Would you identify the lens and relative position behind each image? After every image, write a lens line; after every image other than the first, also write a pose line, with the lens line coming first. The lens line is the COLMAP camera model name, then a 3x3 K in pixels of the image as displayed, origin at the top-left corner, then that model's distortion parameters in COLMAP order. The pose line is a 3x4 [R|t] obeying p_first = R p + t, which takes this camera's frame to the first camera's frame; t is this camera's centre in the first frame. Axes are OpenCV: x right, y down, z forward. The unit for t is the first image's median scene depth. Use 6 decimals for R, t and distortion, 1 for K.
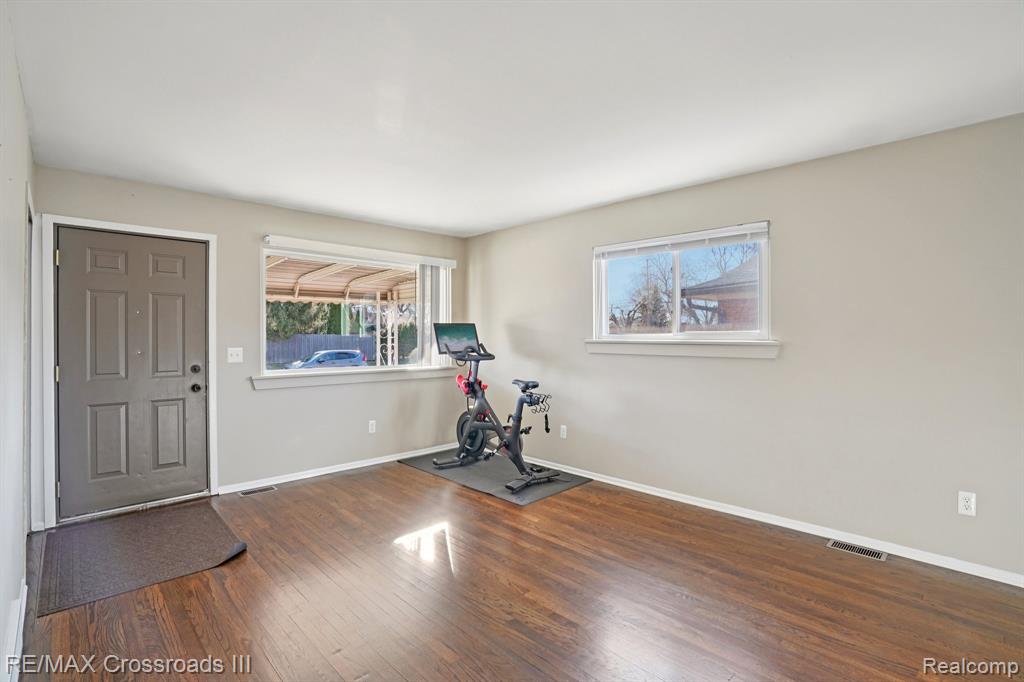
lens RADIAL K [[475.9, 0, 509.2], [0, 475.9, 341.3], [0, 0, 1]] dist [-0.039261, 0.001626]
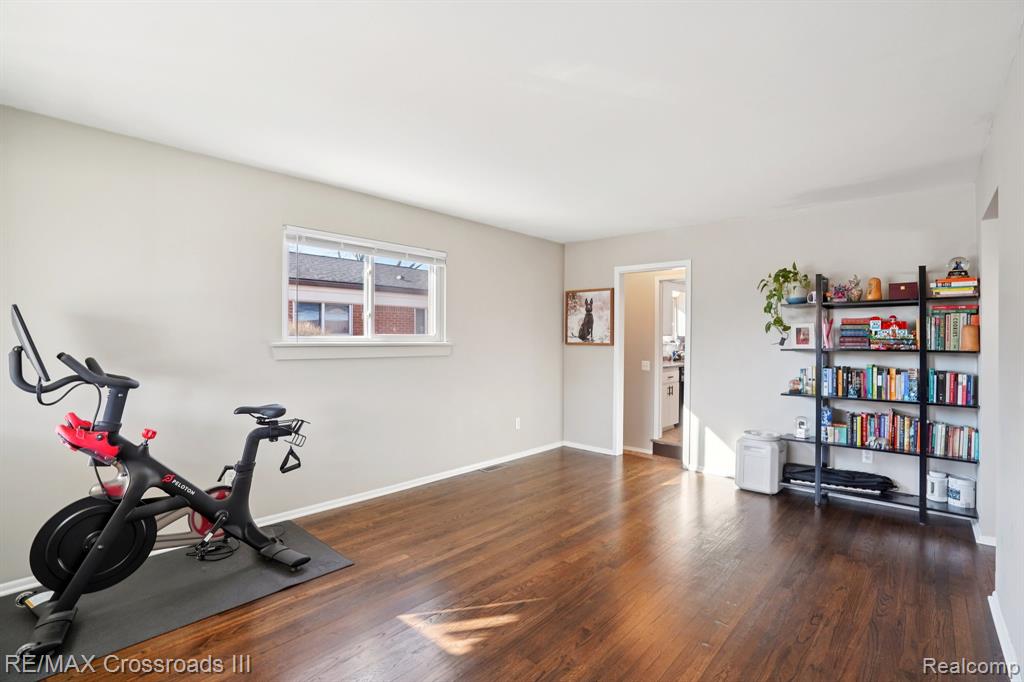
lens RADIAL K [[475.9, 0, 512.5], [0, 475.9, 341.6], [0, 0, 1]] dist [-0.039261, 0.001626]
pose [[-0.053436, -0.004481, 0.998561, -0.705610], [0.007738, 0.999958, 0.004902, -0.006441], [-0.998541, 0.007989, -0.053399, 0.762129]]
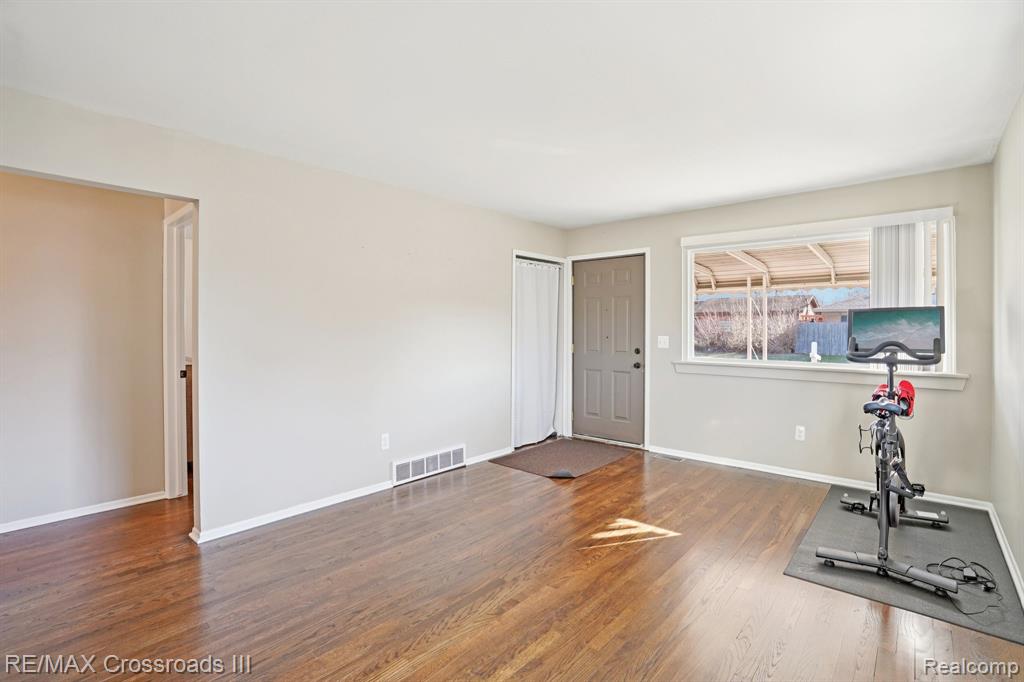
lens RADIAL K [[475.9, 0, 509.3], [0, 475.9, 333.1], [0, 0, 1]] dist [-0.039261, 0.001626]
pose [[0.063019, 0.012854, -0.997930, 0.644274], [-0.010998, 0.999865, 0.012184, -0.004488], [0.997952, 0.010208, 0.063151, 0.540397]]
